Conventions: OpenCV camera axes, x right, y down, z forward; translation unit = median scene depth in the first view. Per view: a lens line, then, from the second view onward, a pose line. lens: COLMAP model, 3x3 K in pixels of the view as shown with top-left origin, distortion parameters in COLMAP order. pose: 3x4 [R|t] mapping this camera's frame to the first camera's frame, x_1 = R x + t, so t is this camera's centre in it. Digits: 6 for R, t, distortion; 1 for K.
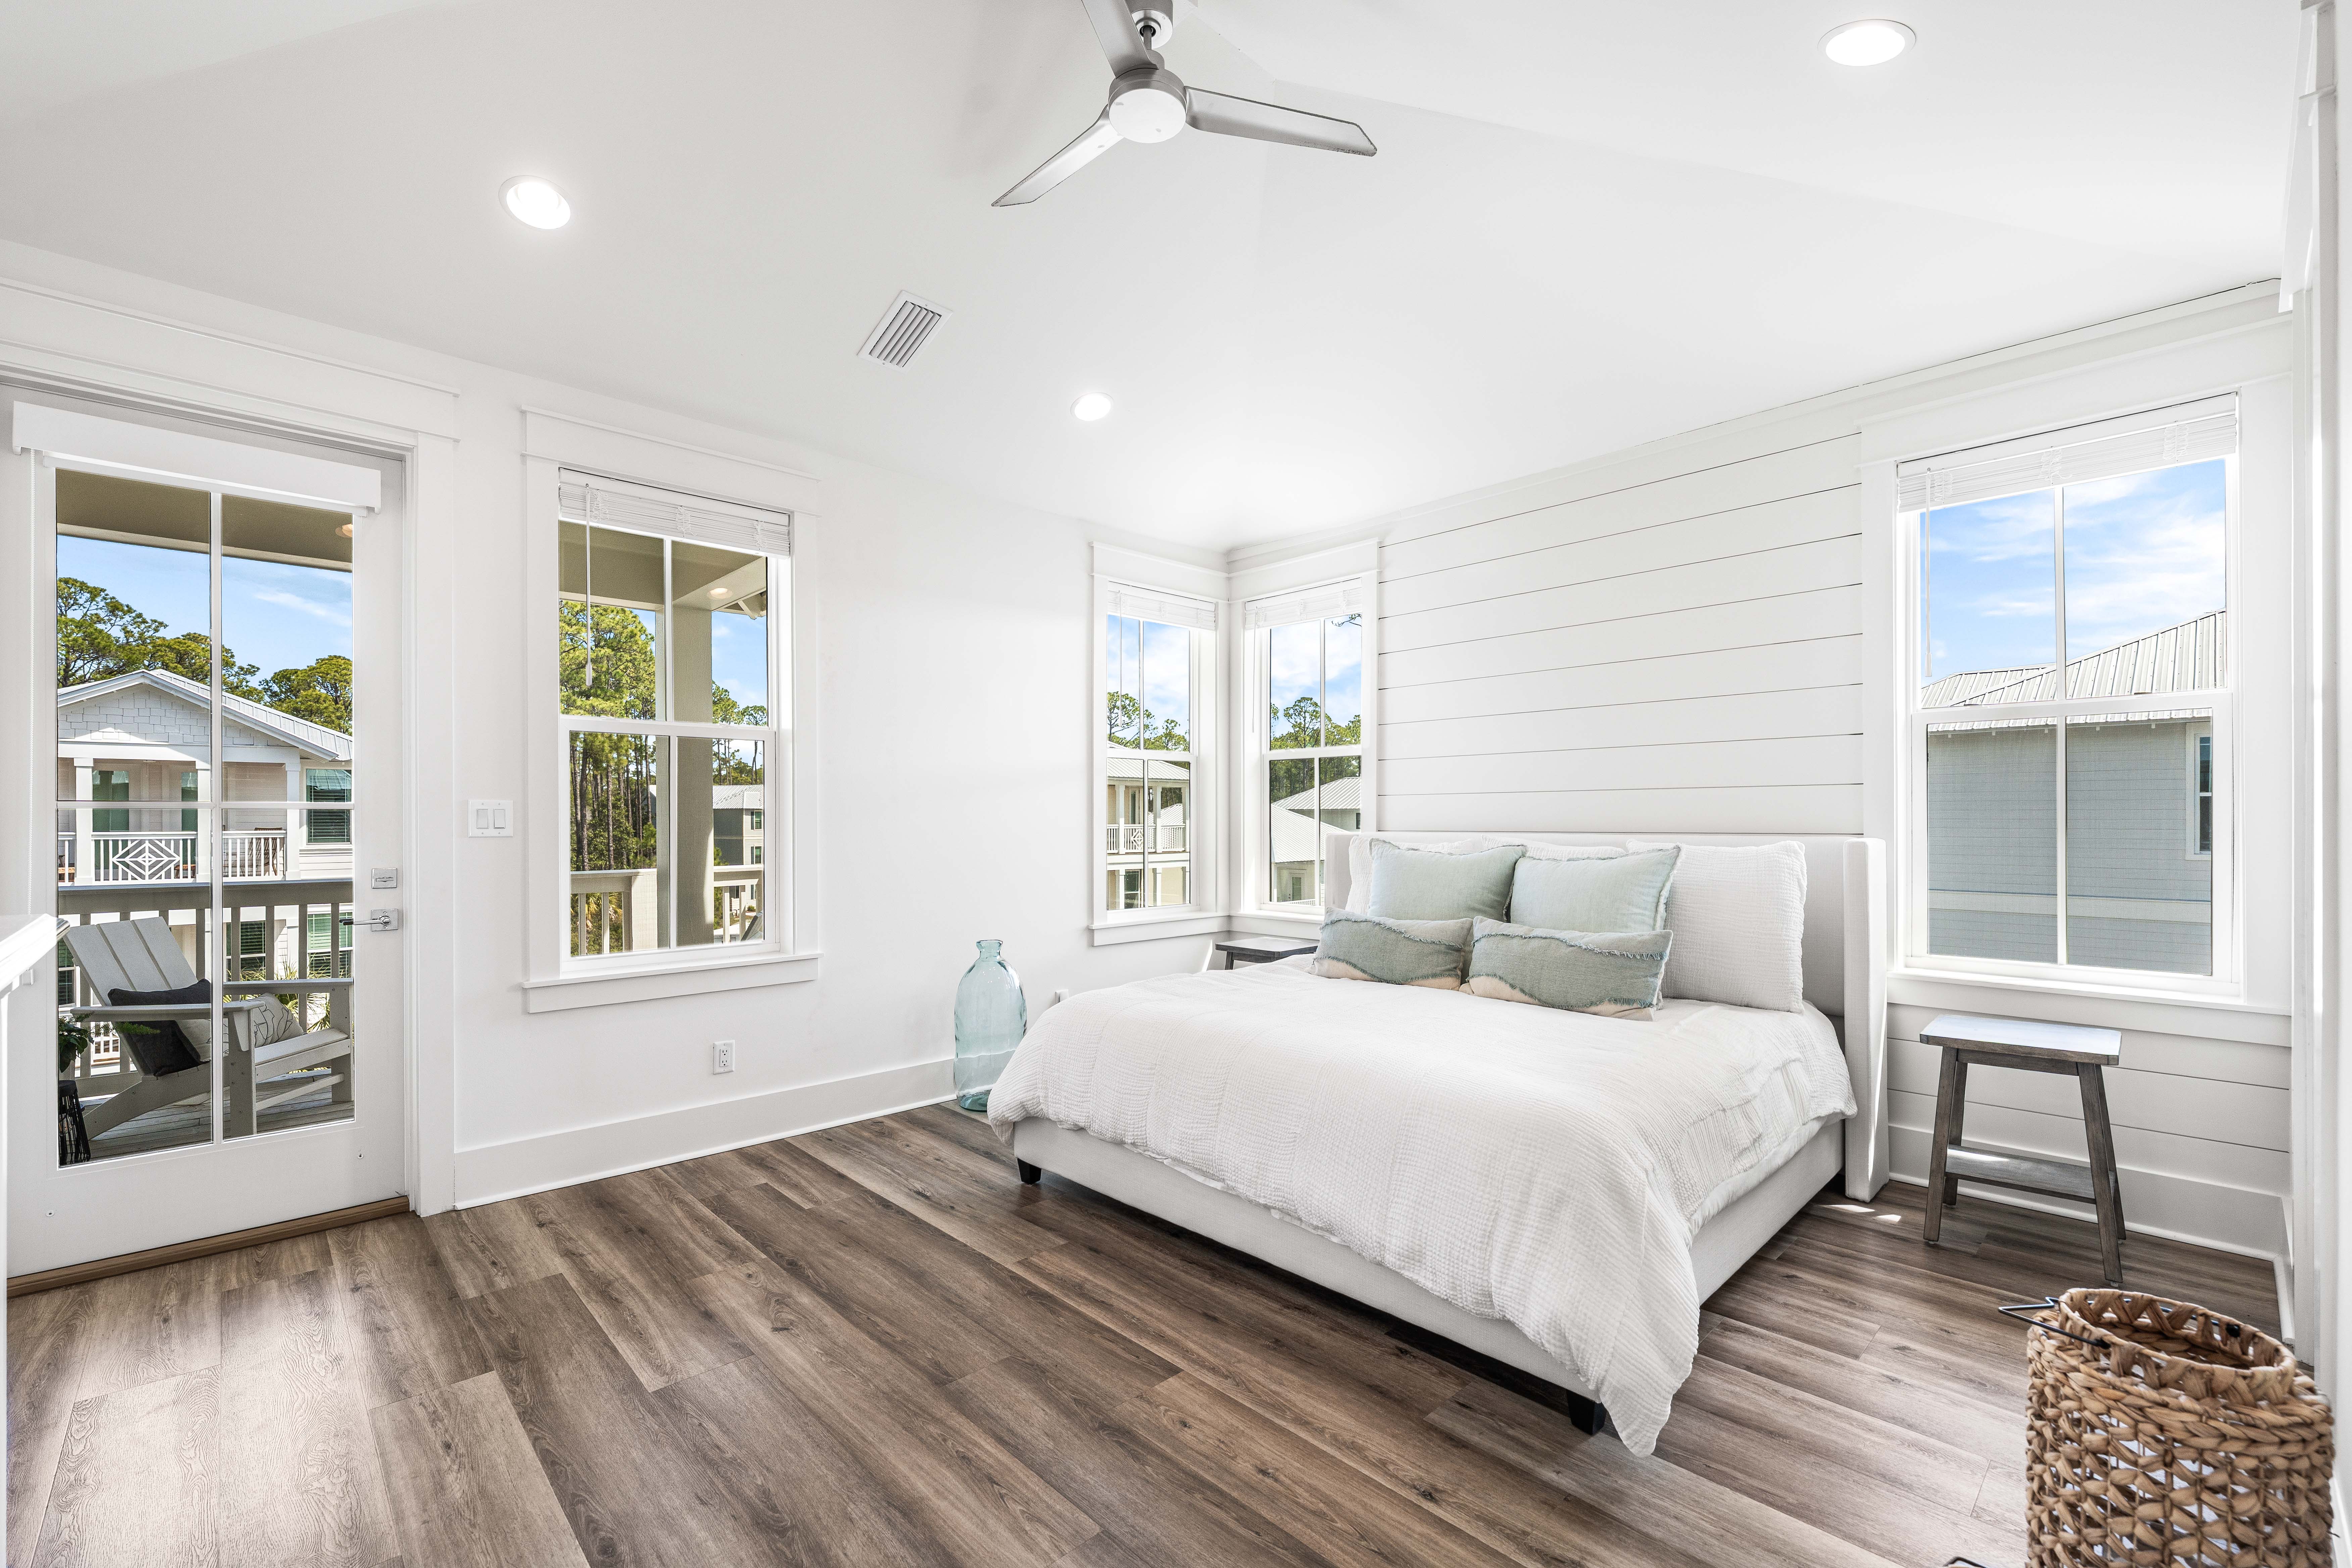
lens RADIAL K [[999.4, 0, 1169.5], [0, 999.4, 813.1], [0, 0, 1]] dist [-0.000936, 0.000112]
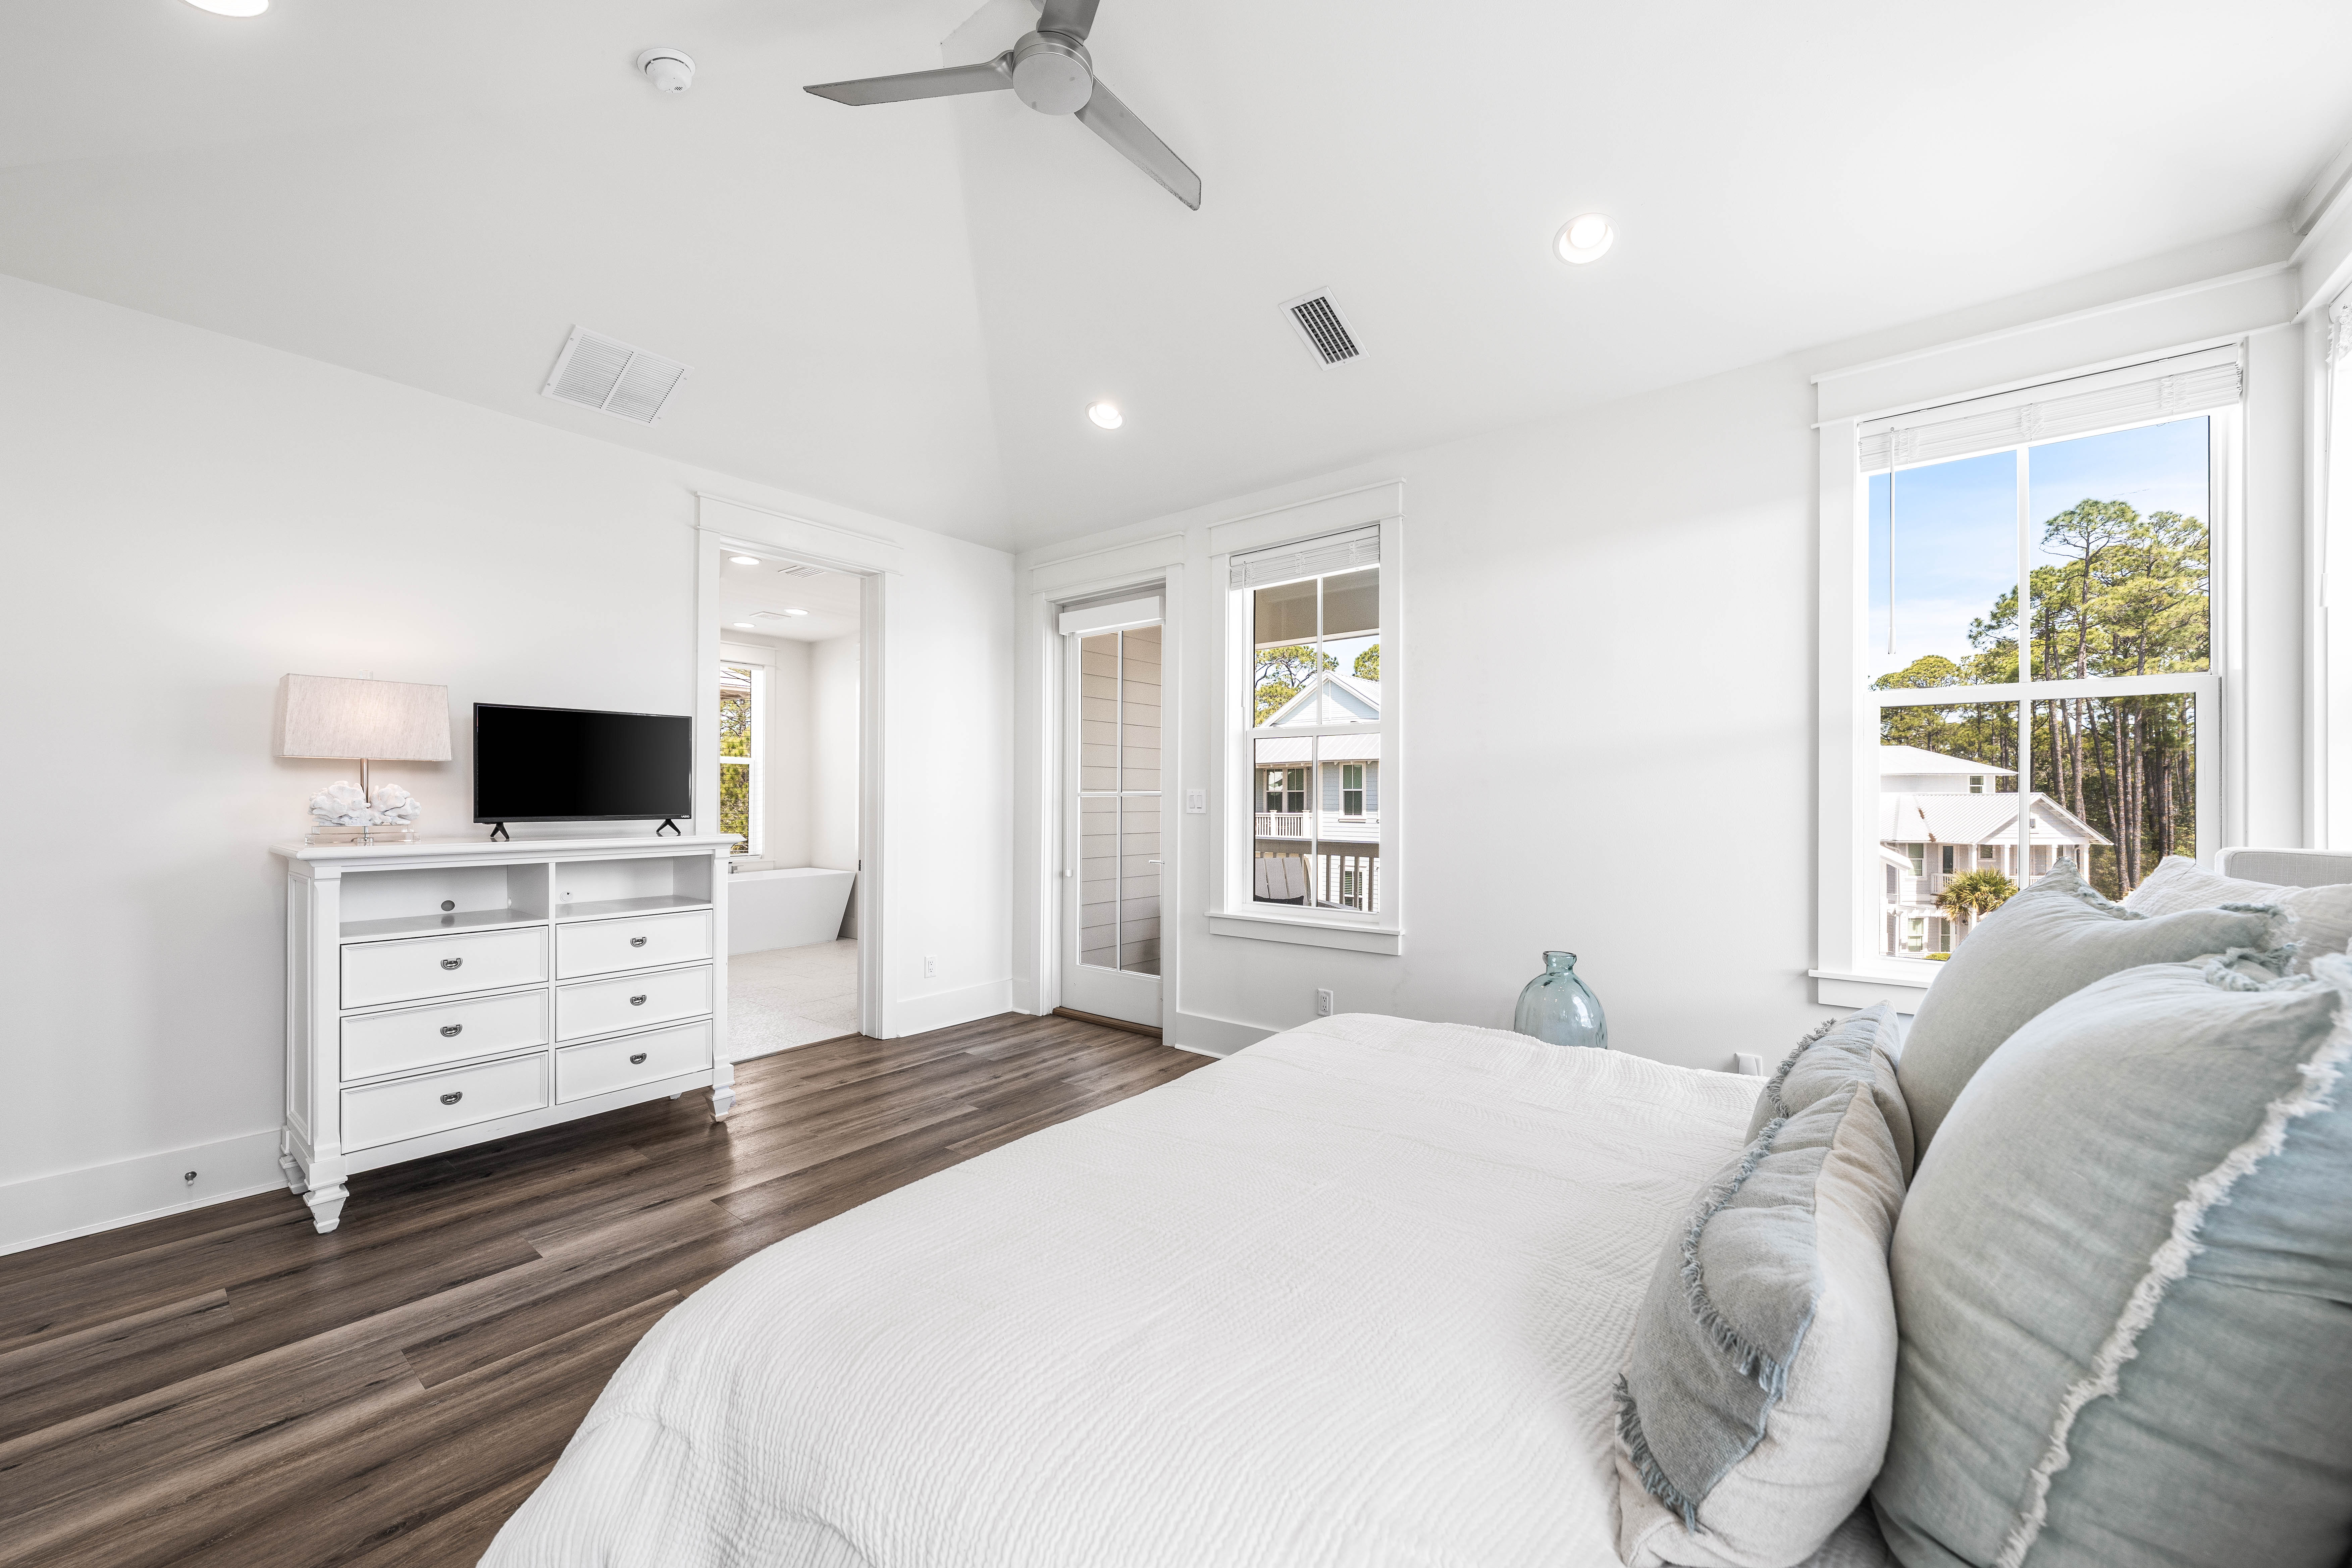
lens RADIAL K [[880.4, 0, 1173.8], [0, 880.4, 794.3], [0, 0, 1]] dist [0.000173, -0.000015]
pose [[0.143321, -0.003693, -0.989669, 0.440364], [0.001193, 0.999993, -0.003559, -0.000720], [0.989675, -0.000671, 0.143325, 0.522639]]
